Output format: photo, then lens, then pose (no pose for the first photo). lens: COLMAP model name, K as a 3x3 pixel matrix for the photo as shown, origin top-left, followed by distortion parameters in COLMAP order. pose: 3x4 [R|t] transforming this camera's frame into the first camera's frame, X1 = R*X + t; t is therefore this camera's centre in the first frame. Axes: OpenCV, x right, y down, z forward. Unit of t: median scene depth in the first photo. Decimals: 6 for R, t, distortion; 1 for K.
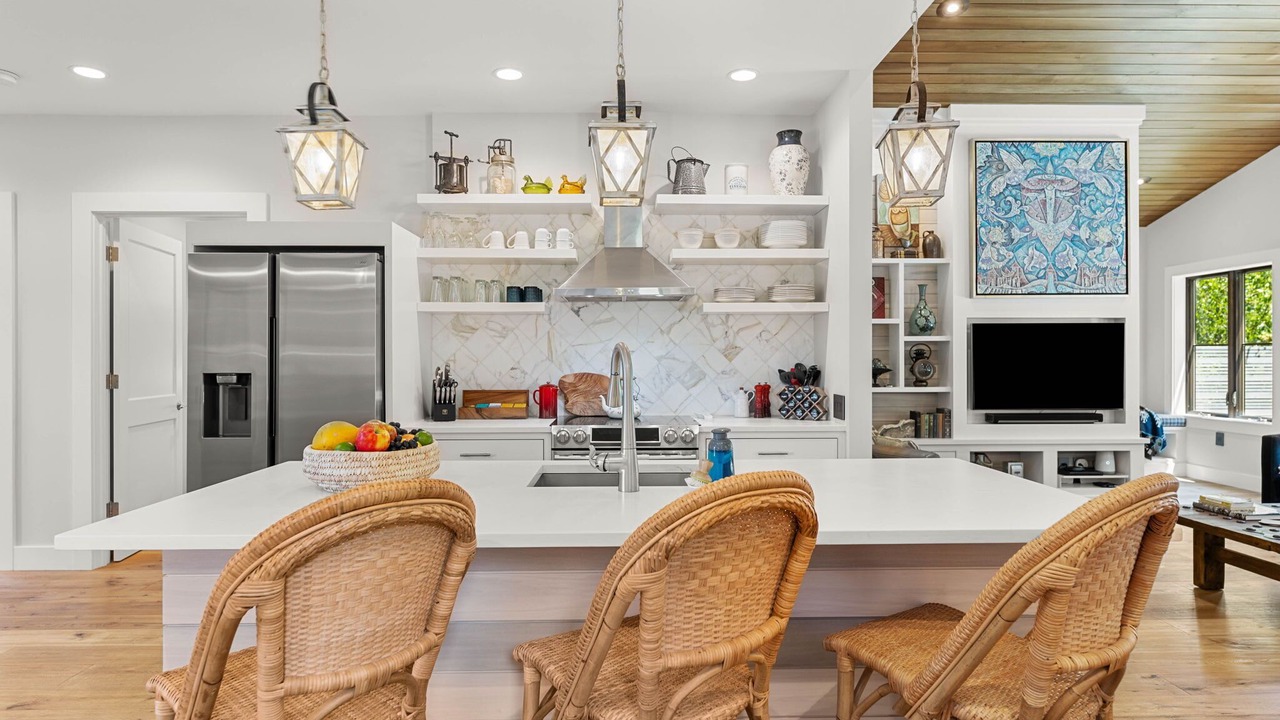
lens RADIAL K [[709.6, 0, 640.0], [0, 709.6, 360.0], [0, 0, 1]] dist [-0.000265, 0.001097]
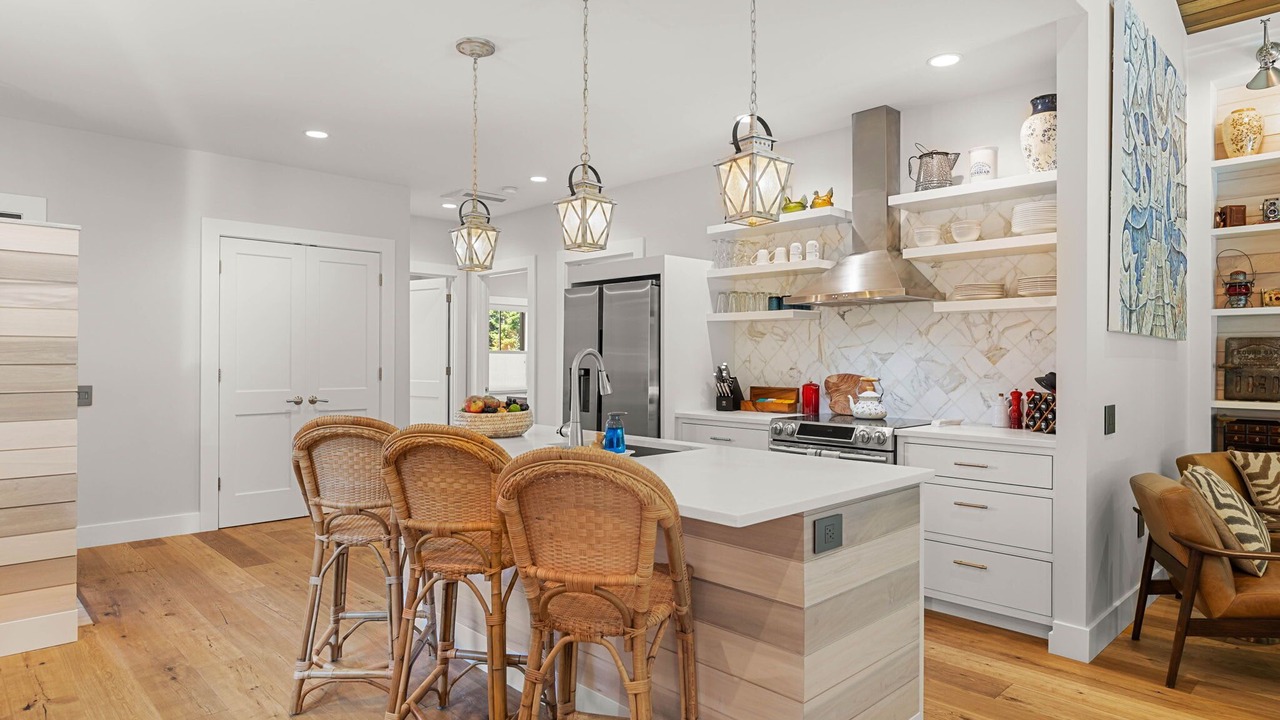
lens RADIAL K [[735.7, 0, 640.0], [0, 735.7, 360.0], [0, 0, 1]] dist [-0.002206, -0.000237]
pose [[0.681503, 0.006370, -0.731787, 0.512725], [-0.007054, 0.999973, 0.002135, -0.002453], [0.731781, 0.003707, 0.681530, 0.035953]]
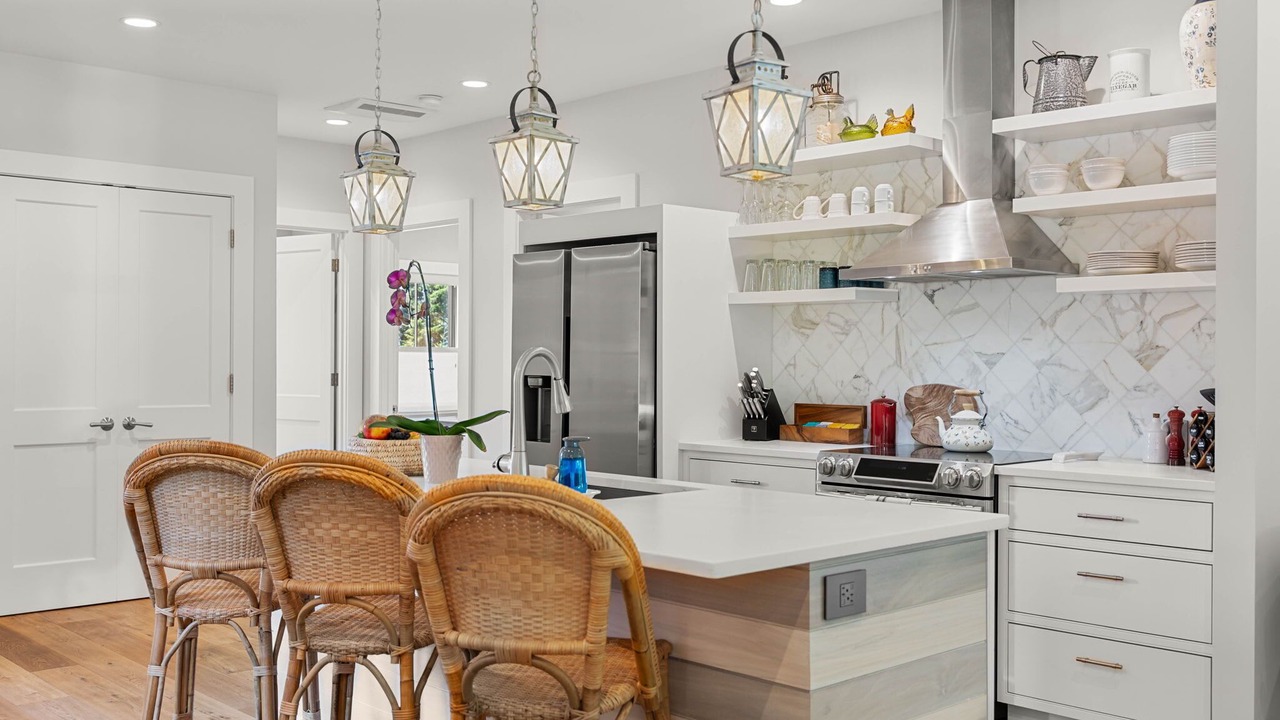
lens RADIAL K [[1229.9, 0, 640.0], [0, 1229.9, 360.0], [0, 0, 1]] dist [-0.011844, 0.010352]
pose [[0.674838, 0.005941, -0.737942, 0.618824], [-0.008212, 0.999966, 0.000541, -0.003934], [0.737921, 0.005695, 0.674863, -0.027486]]
